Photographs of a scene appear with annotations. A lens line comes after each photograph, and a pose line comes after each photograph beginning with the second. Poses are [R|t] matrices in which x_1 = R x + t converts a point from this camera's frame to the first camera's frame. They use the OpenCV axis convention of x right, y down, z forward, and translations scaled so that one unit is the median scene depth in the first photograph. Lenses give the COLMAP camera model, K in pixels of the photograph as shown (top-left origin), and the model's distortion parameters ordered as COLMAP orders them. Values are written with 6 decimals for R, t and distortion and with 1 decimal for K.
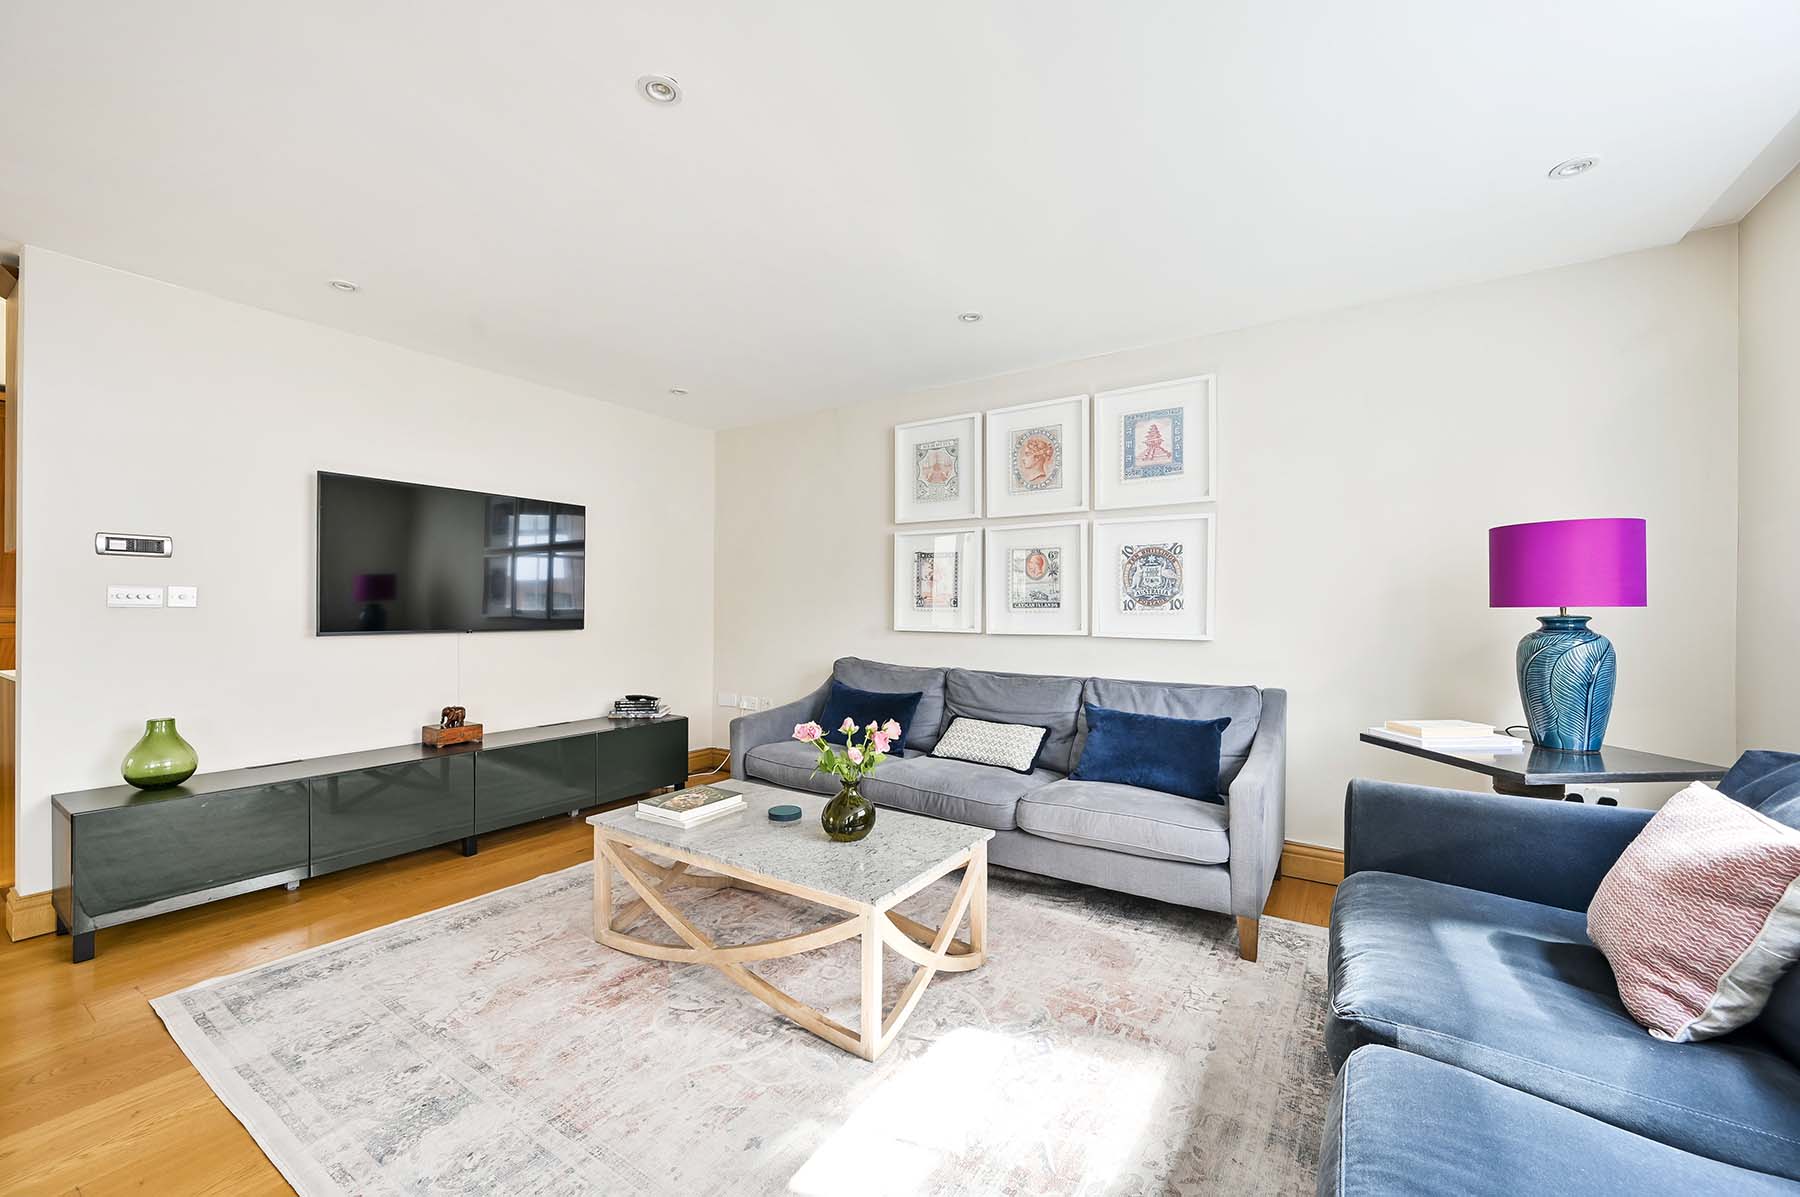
lens RADIAL K [[707.1, 0, 897.6], [0, 707.1, 613.8], [0, 0, 1]] dist [-0.000705, 0.000009]
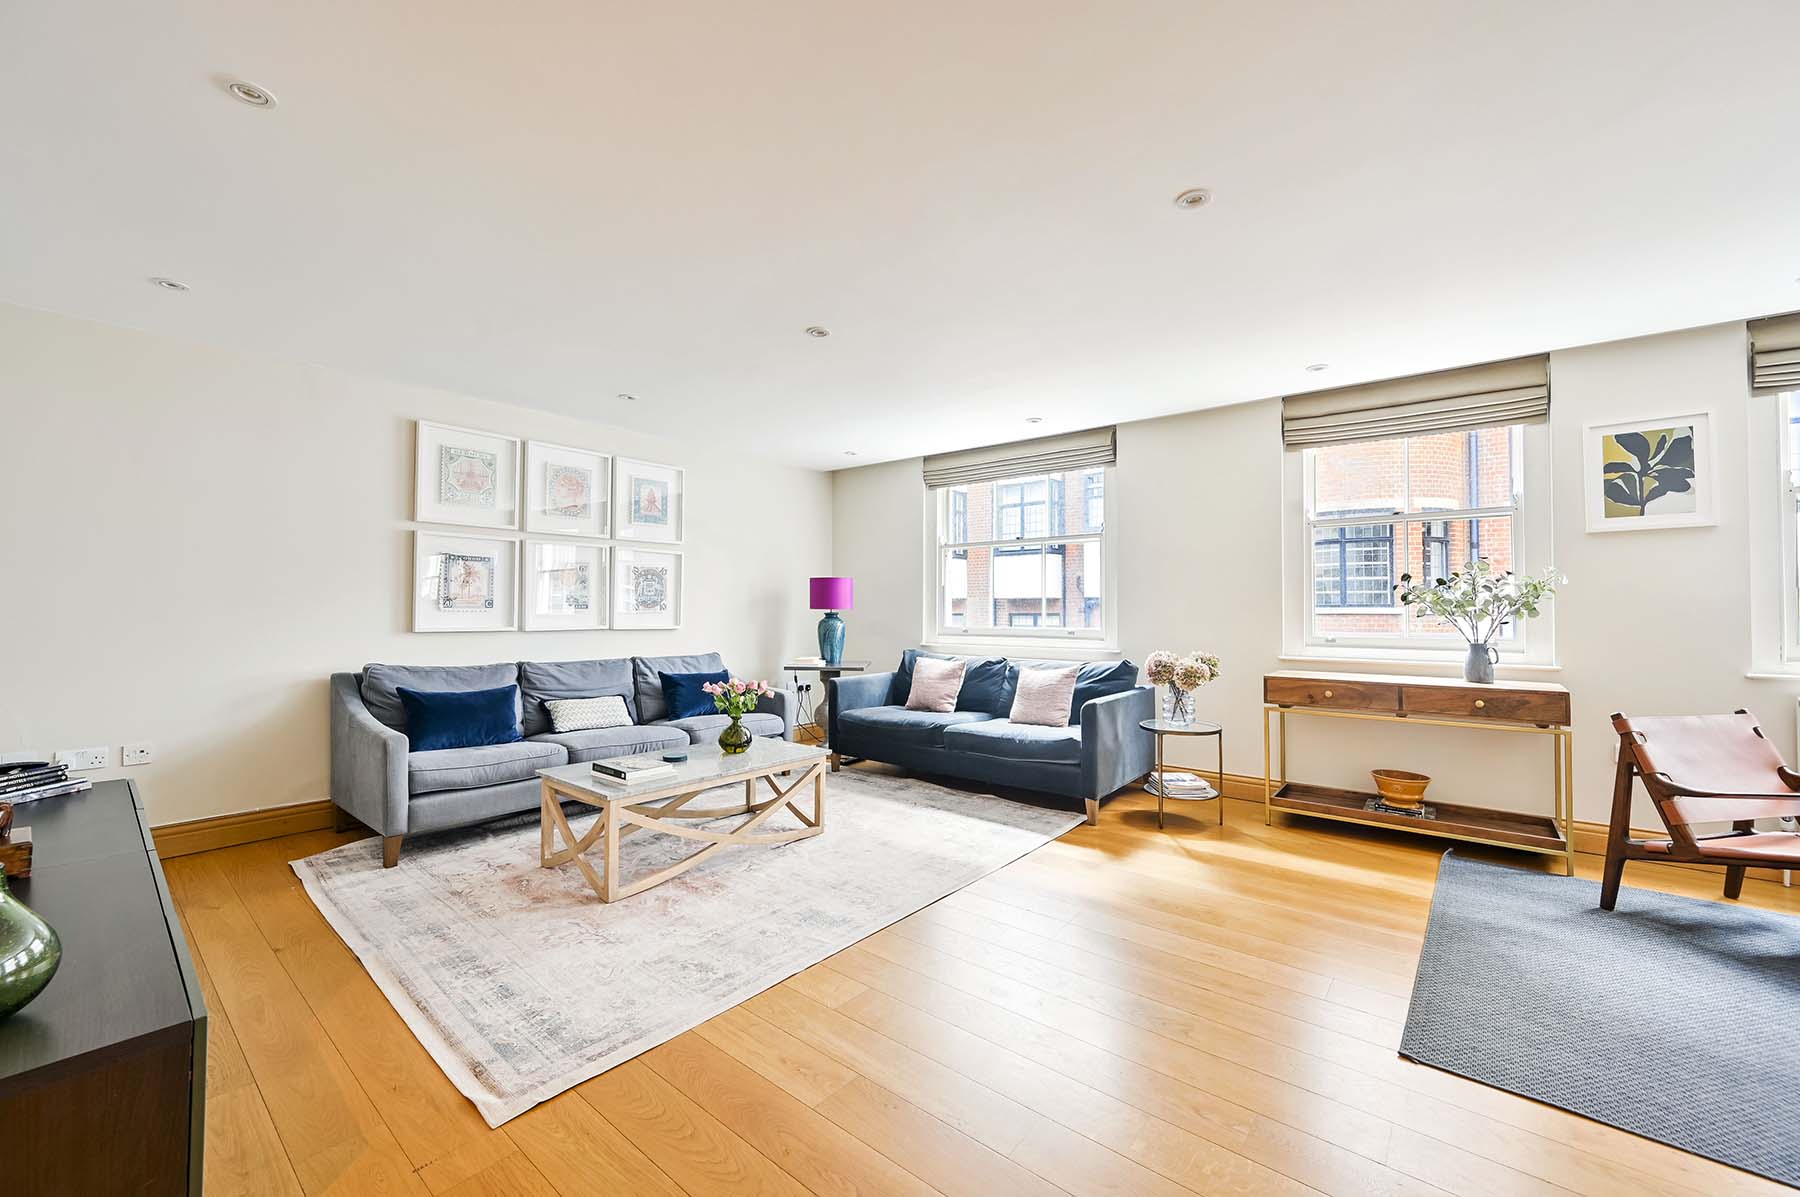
lens RADIAL K [[707.1, 0, 908.1], [0, 707.1, 598.2], [0, 0, 1]] dist [-0.000705, 0.000009]
pose [[0.102430, 0.014511, 0.994634, -1.093307], [0.005454, 0.999870, -0.015149, -0.005319], [-0.994725, 0.006976, 0.102338, 0.290555]]
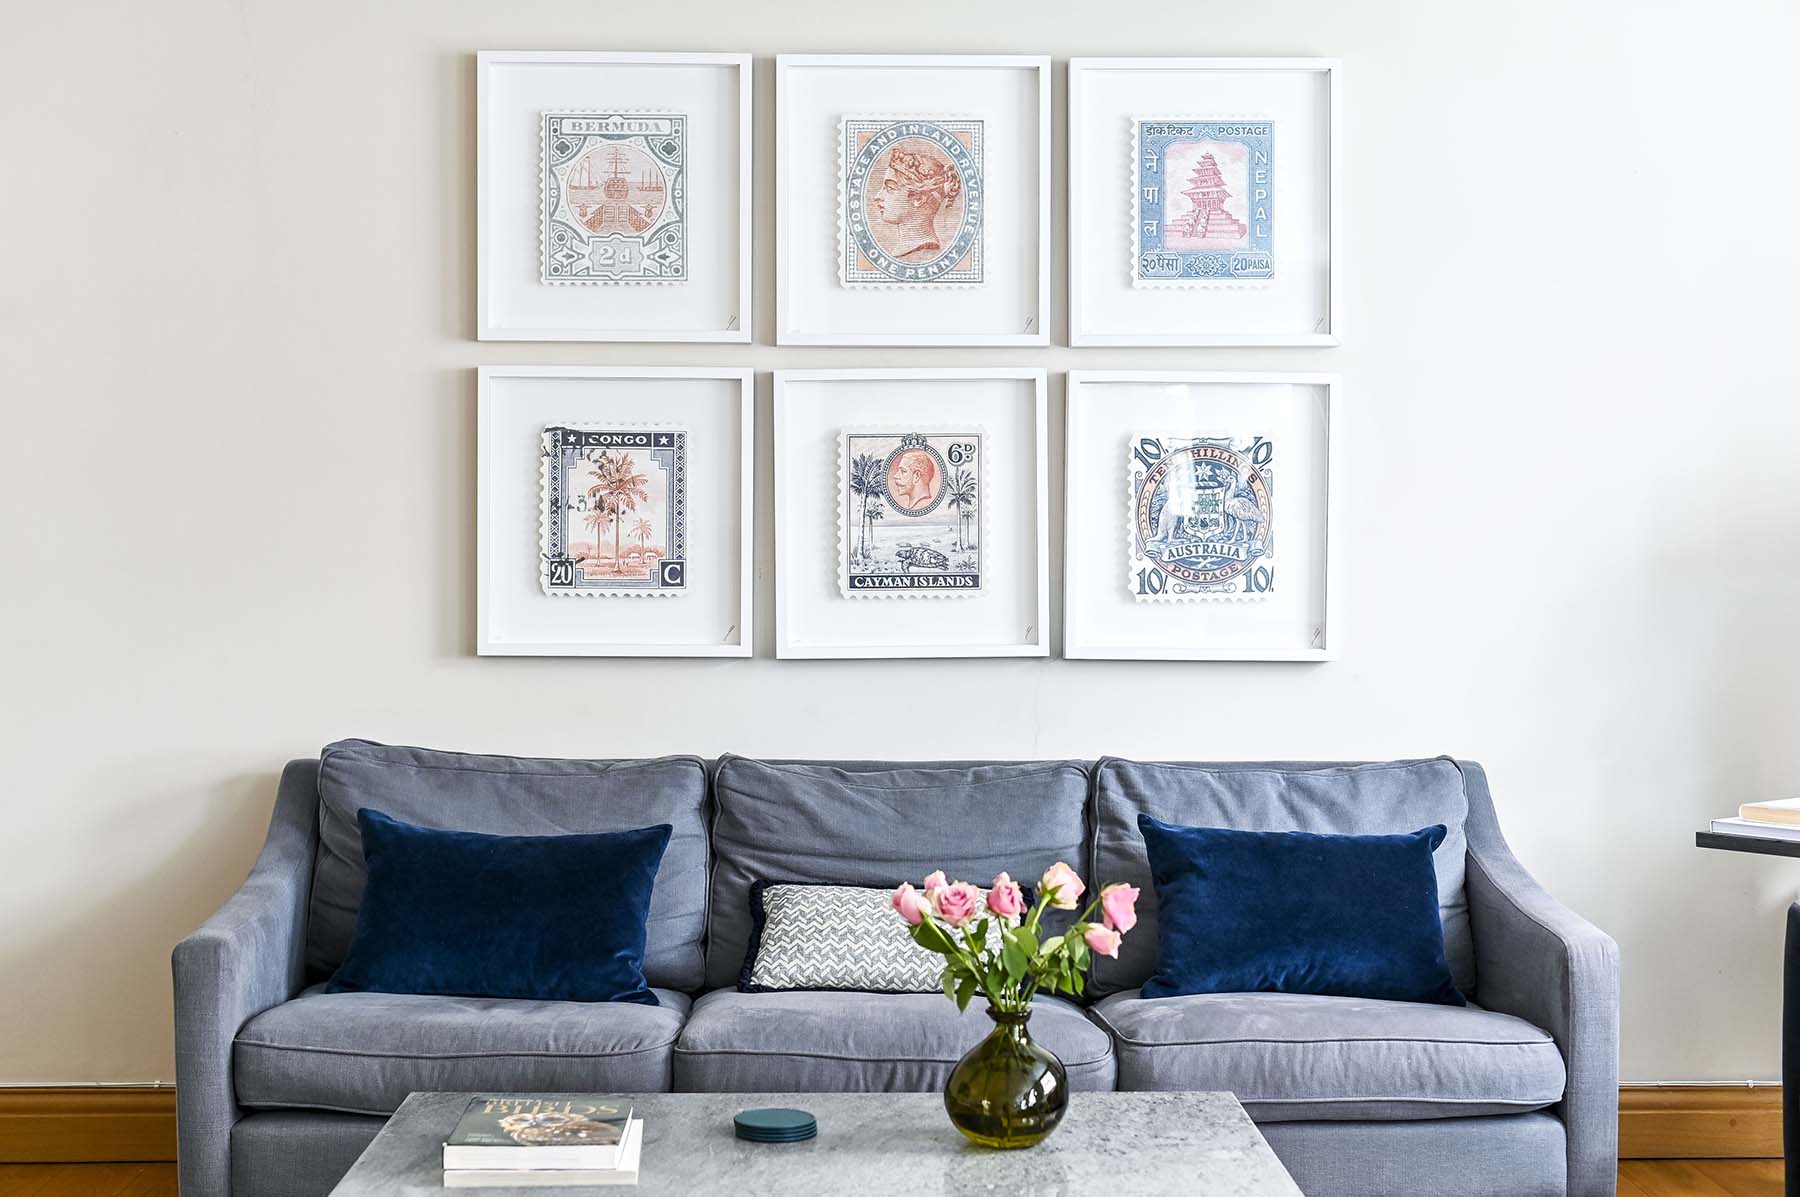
lens RADIAL K [[2634.4, 0, 901.5], [0, 2634.4, 595.1], [0, 0, 1]] dist [-0.002946, 0.000000]
pose [[0.818452, -0.011683, 0.574456, -0.691476], [0.006423, 0.999917, 0.011186, -0.022727], [-0.574539, -0.005465, 0.818459, -0.184208]]
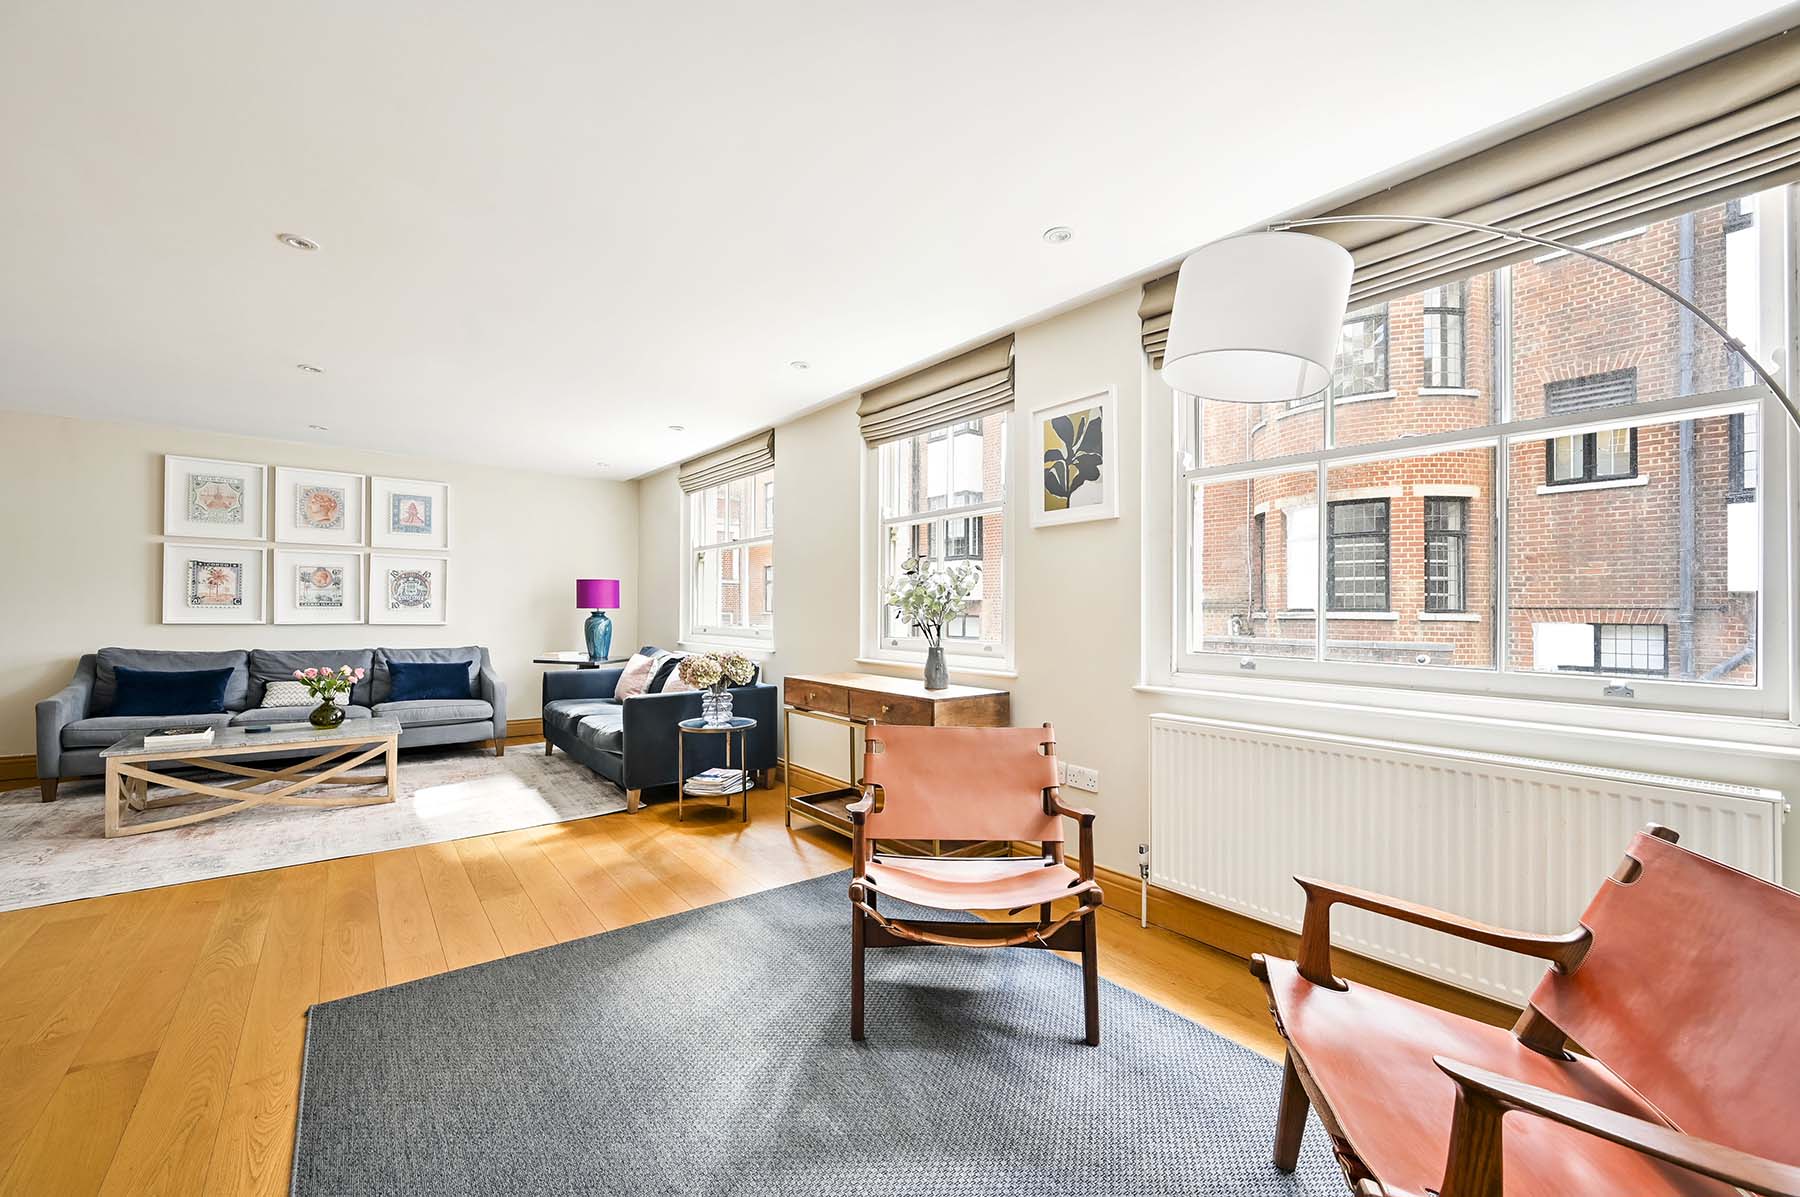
lens RADIAL K [[707.1, 0, 895.5], [0, 707.1, 610.5], [0, 0, 1]] dist [-0.000705, 0.000009]
pose [[0.318404, 0.001118, 0.947955, -0.920536], [-0.001756, 0.999998, -0.000590, -0.000487], [-0.947954, -0.001477, 0.318405, -0.699796]]
